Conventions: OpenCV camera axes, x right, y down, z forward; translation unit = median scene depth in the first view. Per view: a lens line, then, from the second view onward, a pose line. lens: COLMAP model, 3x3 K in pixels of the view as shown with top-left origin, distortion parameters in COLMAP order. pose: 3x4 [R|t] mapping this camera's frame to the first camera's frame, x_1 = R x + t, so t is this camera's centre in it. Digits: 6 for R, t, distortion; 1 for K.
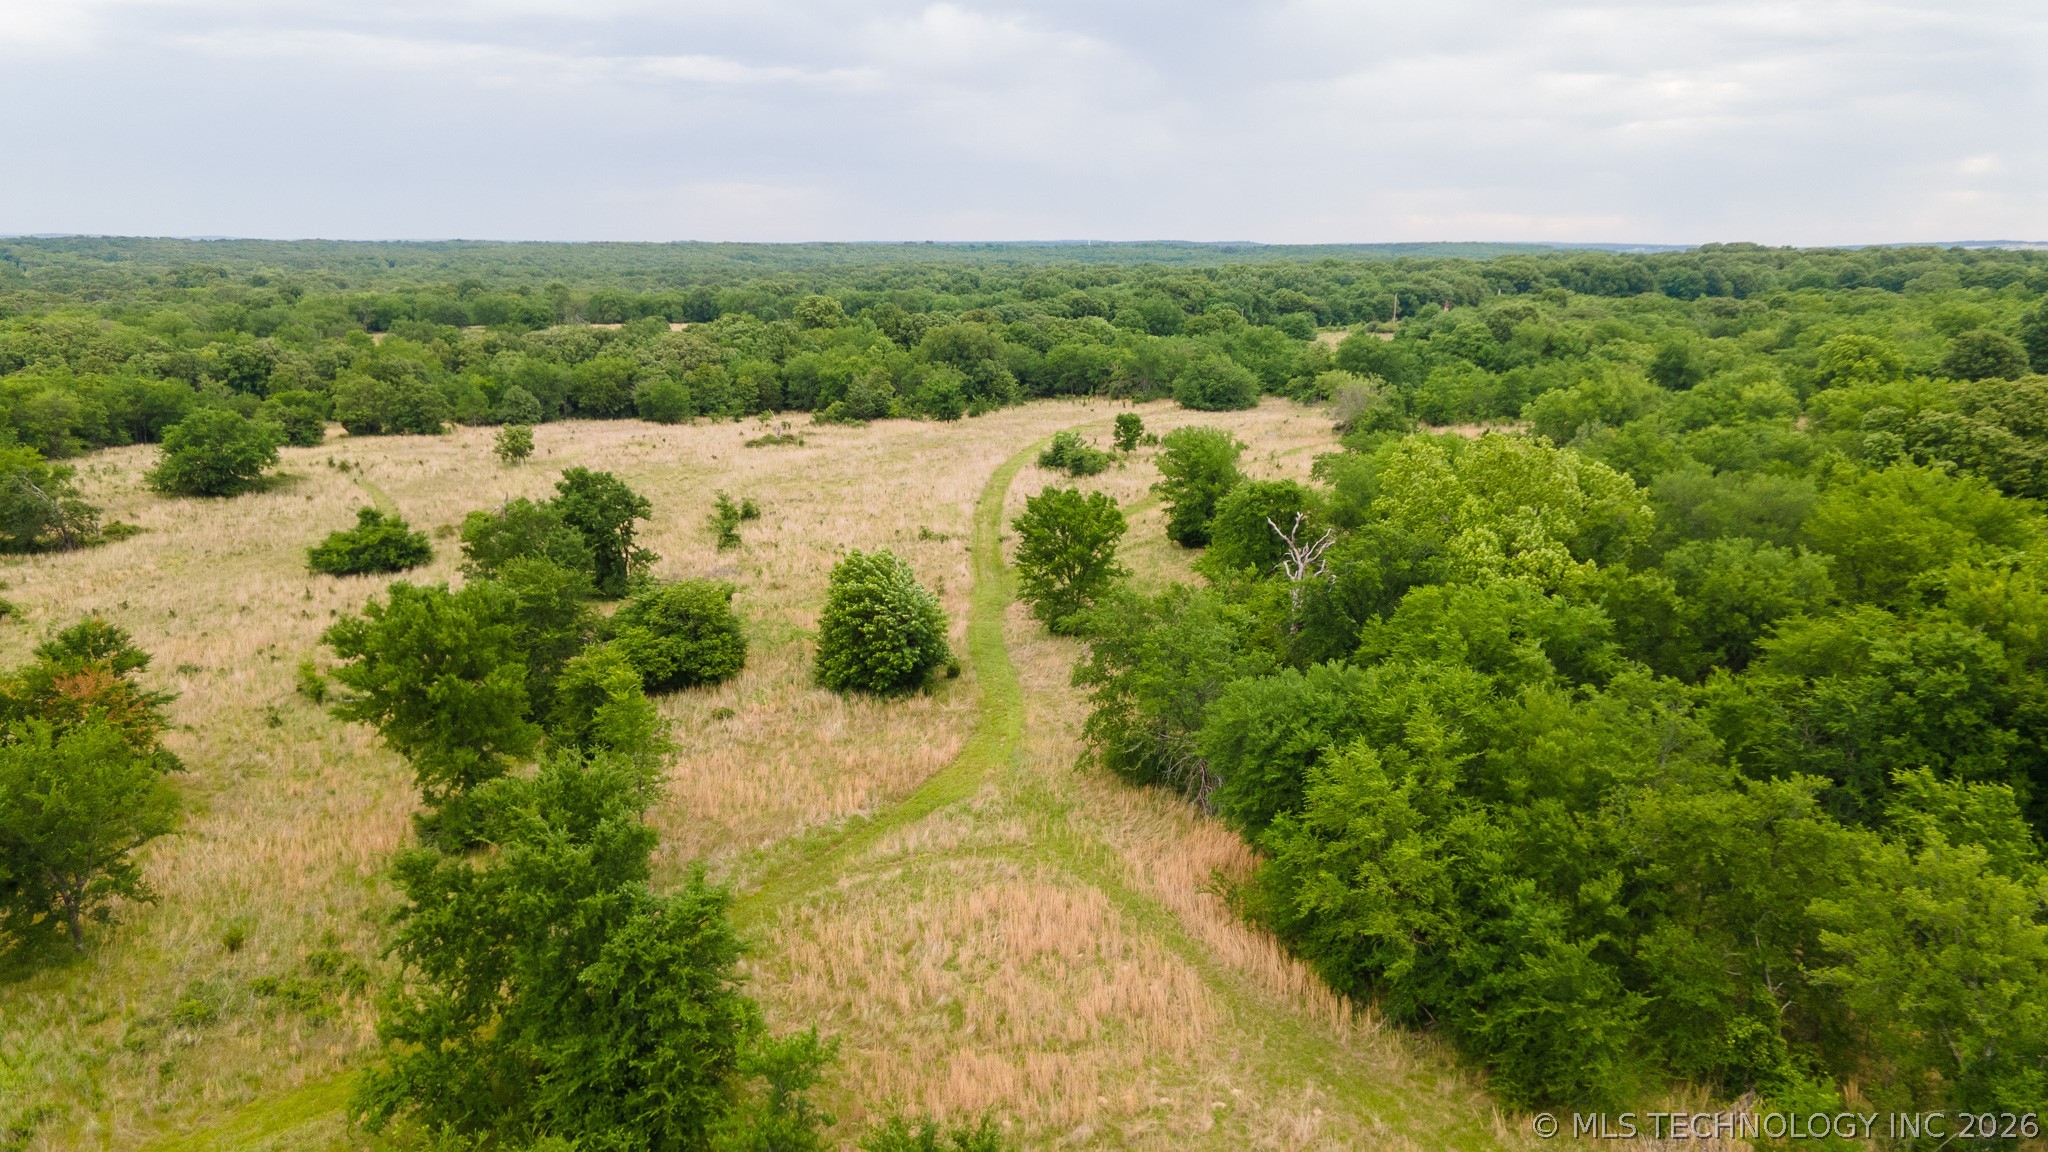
lens RADIAL K [[1468.9, 0, 1024.0], [0, 1468.9, 576.0], [0, 0, 1]] dist [0.021866, 0.050331]
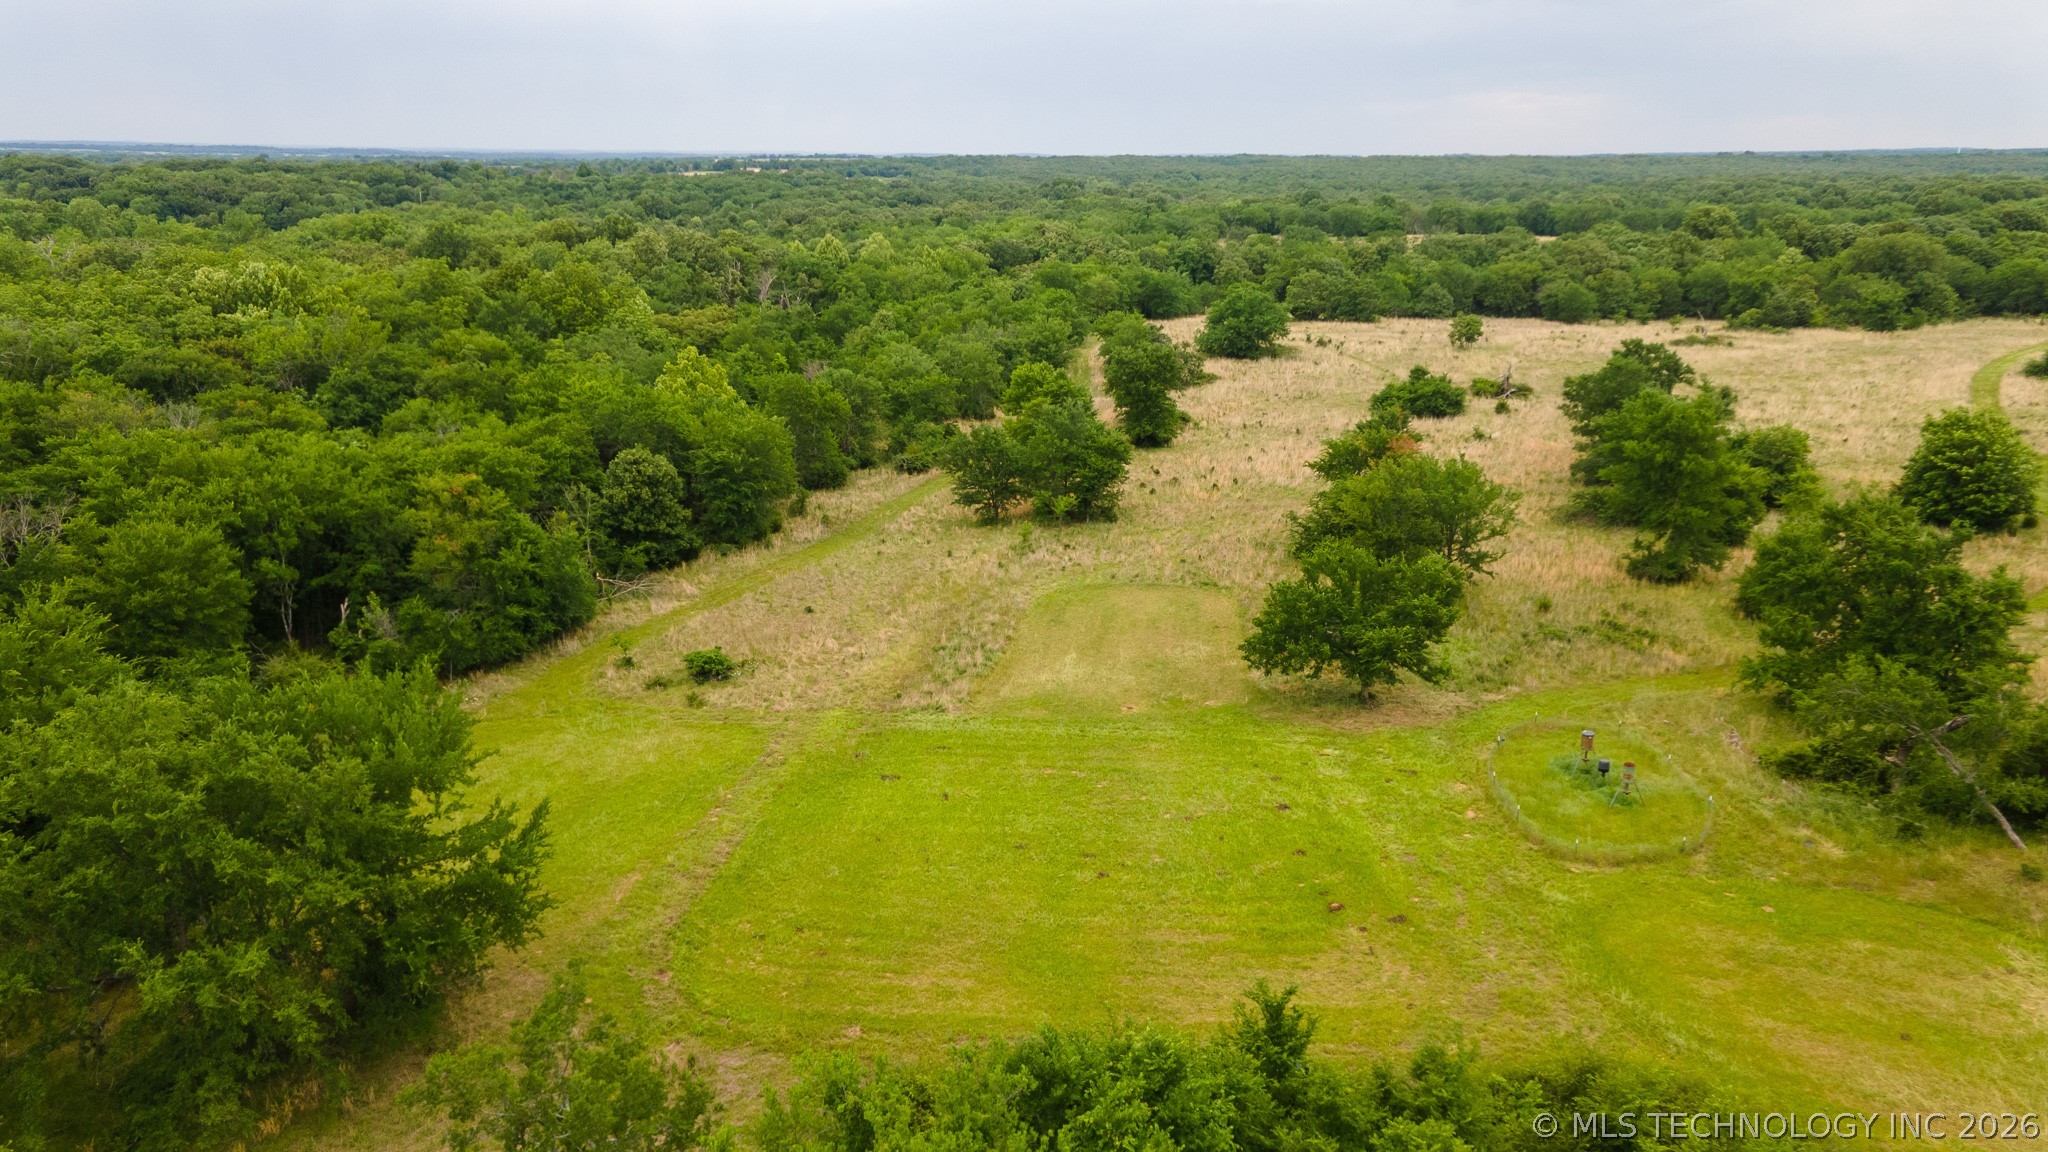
lens RADIAL K [[1474.5, 0, 1024.0], [0, 1474.5, 576.0], [0, 0, 1]] dist [0.014547, 0.059832]
pose [[0.880528, 0.130655, -0.455630, -0.076157], [-0.105833, 0.991185, 0.079700, 0.036654], [0.462027, -0.021958, 0.886594, -0.157082]]
